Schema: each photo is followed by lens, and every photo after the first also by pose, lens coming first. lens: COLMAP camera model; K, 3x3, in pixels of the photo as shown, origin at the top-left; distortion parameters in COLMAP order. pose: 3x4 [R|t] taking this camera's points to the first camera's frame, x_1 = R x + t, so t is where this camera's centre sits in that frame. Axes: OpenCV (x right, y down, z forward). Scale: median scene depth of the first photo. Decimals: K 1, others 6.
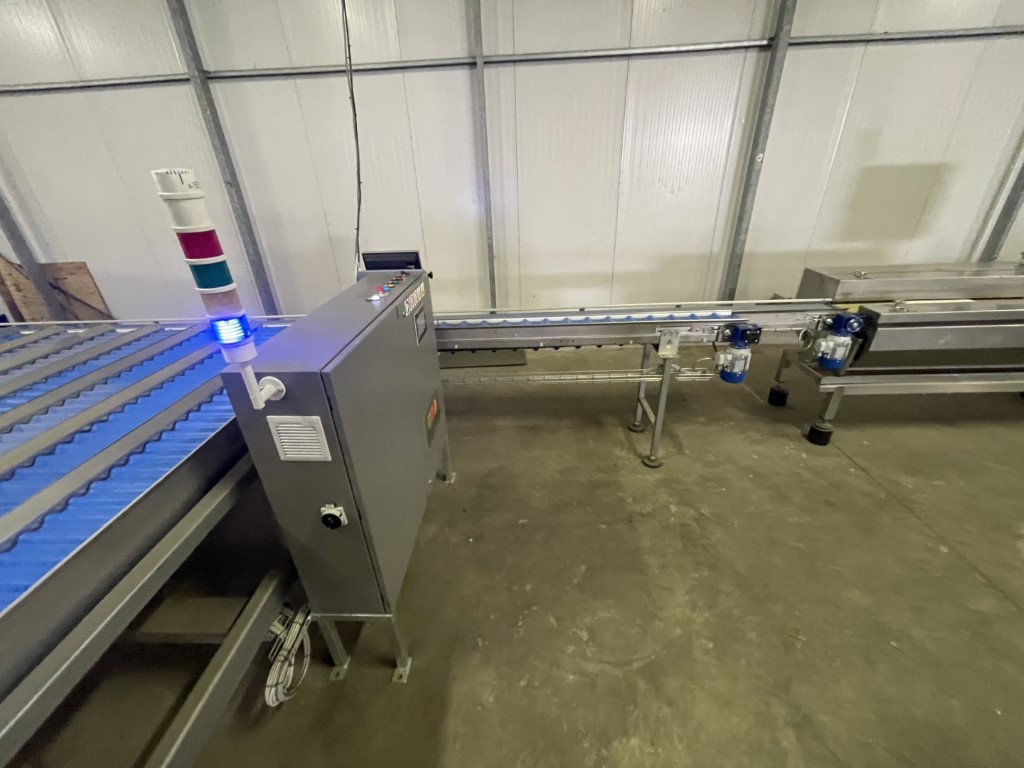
lens RADIAL K [[413.2, 0, 502.9], [0, 413.2, 388.7], [0, 0, 1]] dist [0.000477, 0.000206]
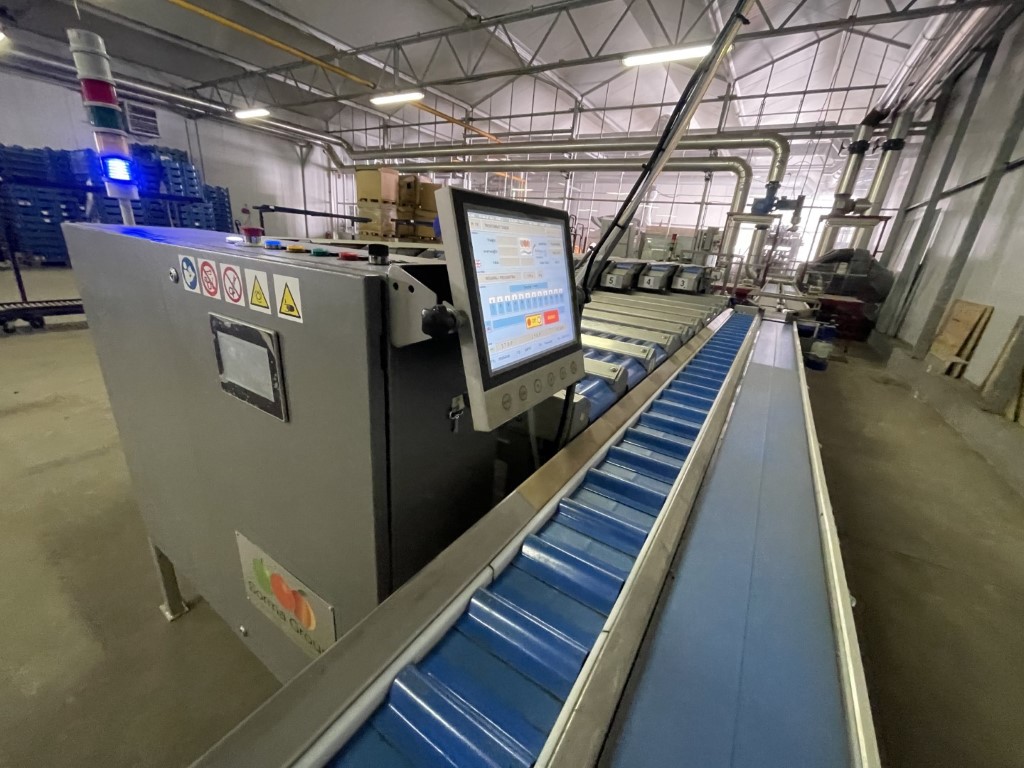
lens RADIAL K [[413.2, 0, 511.7], [0, 413.2, 391.4], [0, 0, 1]] dist [0.000477, 0.000206]
pose [[-0.505543, 0.302075, -0.808194, -0.015760], [-0.450963, 0.706065, 0.545990, -0.383164], [0.735567, 0.640487, -0.220722, 1.114106]]
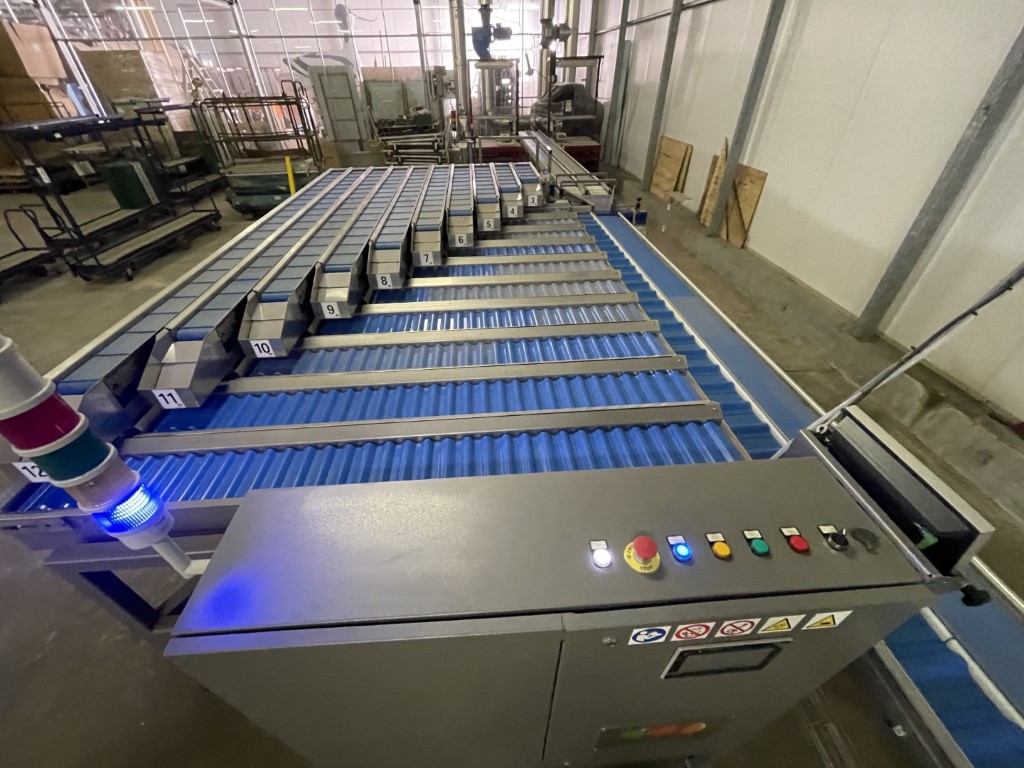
lens RADIAL K [[413.2, 0, 510.5], [0, 413.2, 387.0], [0, 0, 1]] dist [0.000477, 0.000206]
pose [[0.116661, 0.639718, -0.759705, -0.072623], [-0.455123, 0.714320, 0.531611, -0.402577], [0.882753, 0.283741, 0.374484, 0.536632]]
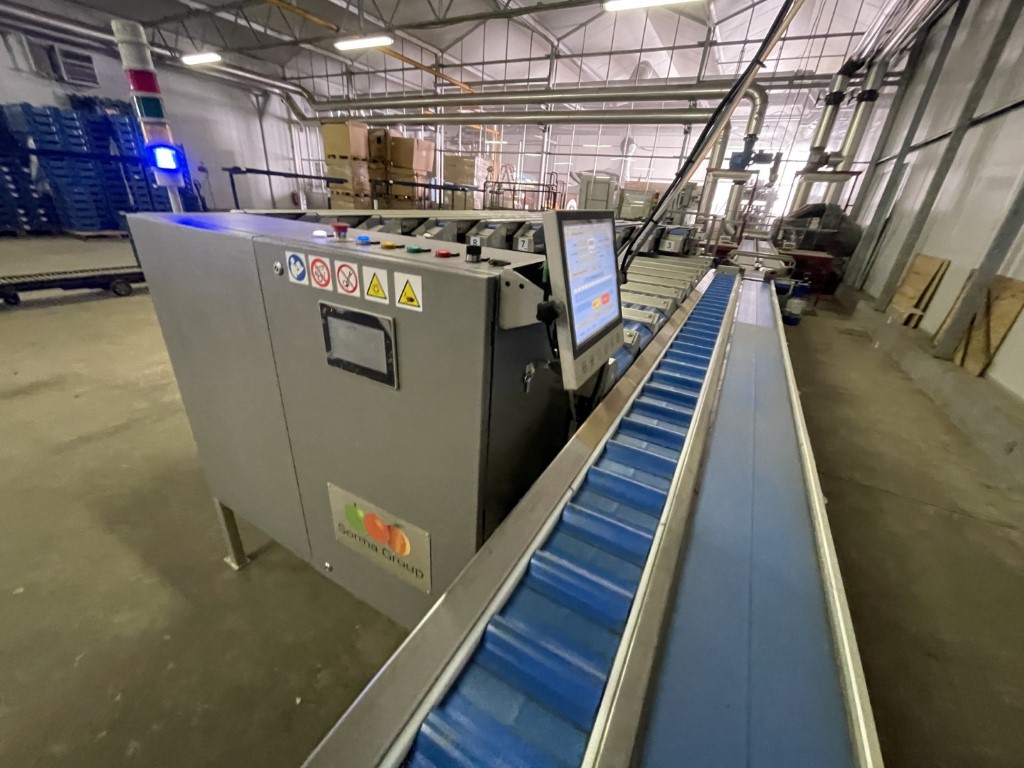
lens RADIAL K [[413.2, 0, 512.7], [0, 413.2, 391.9], [0, 0, 1]] dist [0.000477, 0.000206]
pose [[-0.450092, 0.394381, -0.801174, 0.084320], [-0.456188, 0.669733, 0.585961, -0.396698], [0.767665, 0.629222, -0.121530, 1.071210]]
